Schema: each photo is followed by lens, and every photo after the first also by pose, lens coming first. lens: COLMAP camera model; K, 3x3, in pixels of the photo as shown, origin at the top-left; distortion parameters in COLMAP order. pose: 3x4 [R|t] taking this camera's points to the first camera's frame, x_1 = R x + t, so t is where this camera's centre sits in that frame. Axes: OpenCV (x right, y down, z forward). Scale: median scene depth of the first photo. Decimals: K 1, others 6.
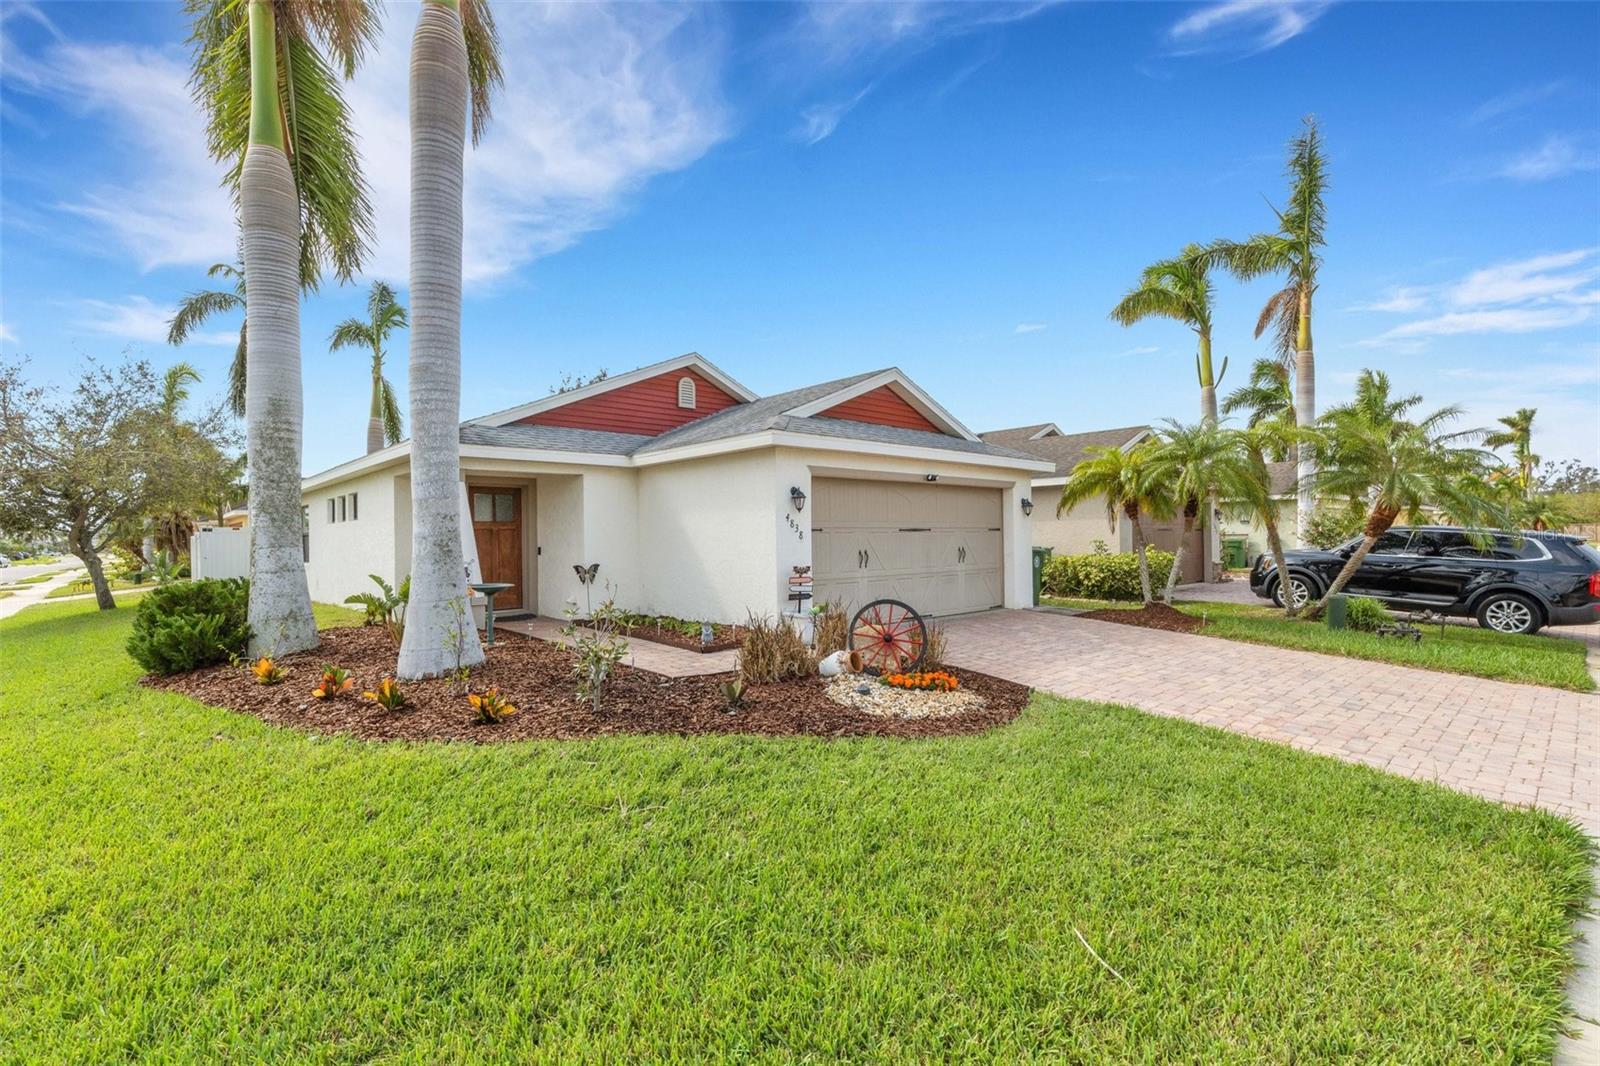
lens RADIAL K [[733.2, 0, 793.6], [0, 733.2, 532.4], [0, 0, 1]] dist [0.011571, -0.001670]
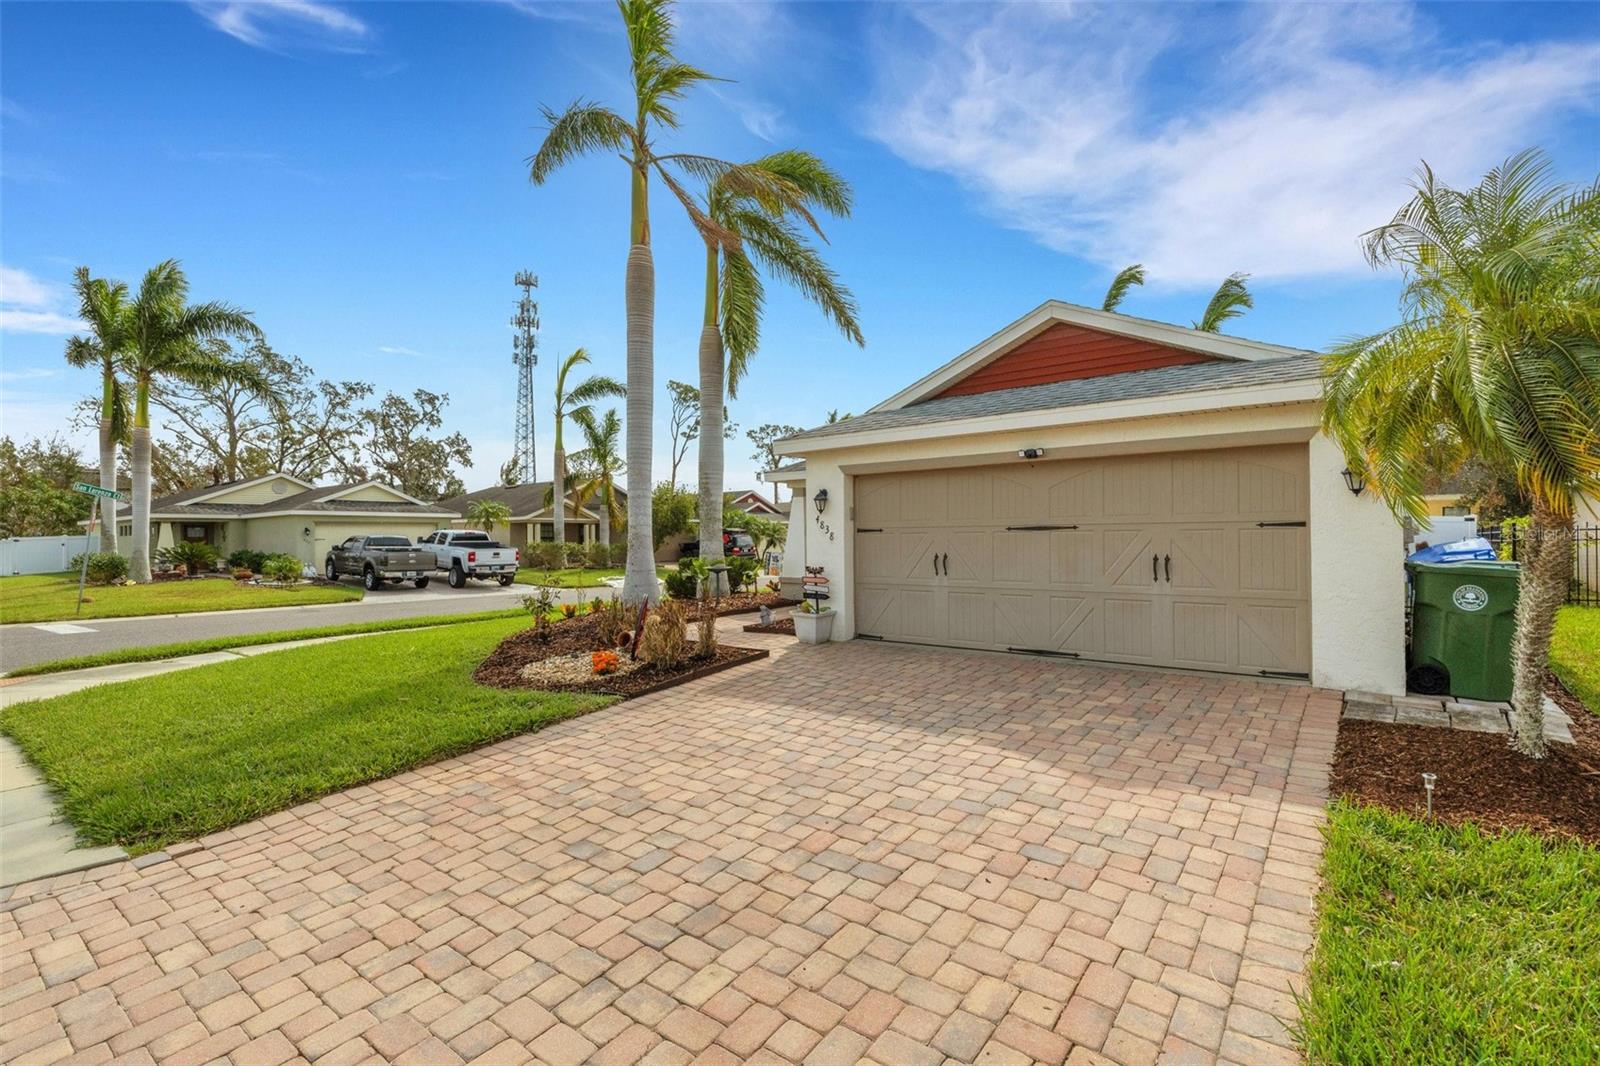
lens RADIAL K [[733.2, 0, 799.0], [0, 733.2, 528.2], [0, 0, 1]] dist [0.011571, -0.001670]
pose [[0.171278, -0.000890, -0.985222, 0.844477], [0.013977, 0.999901, 0.001526, -0.007976], [0.985124, -0.014032, 0.171273, 0.662683]]
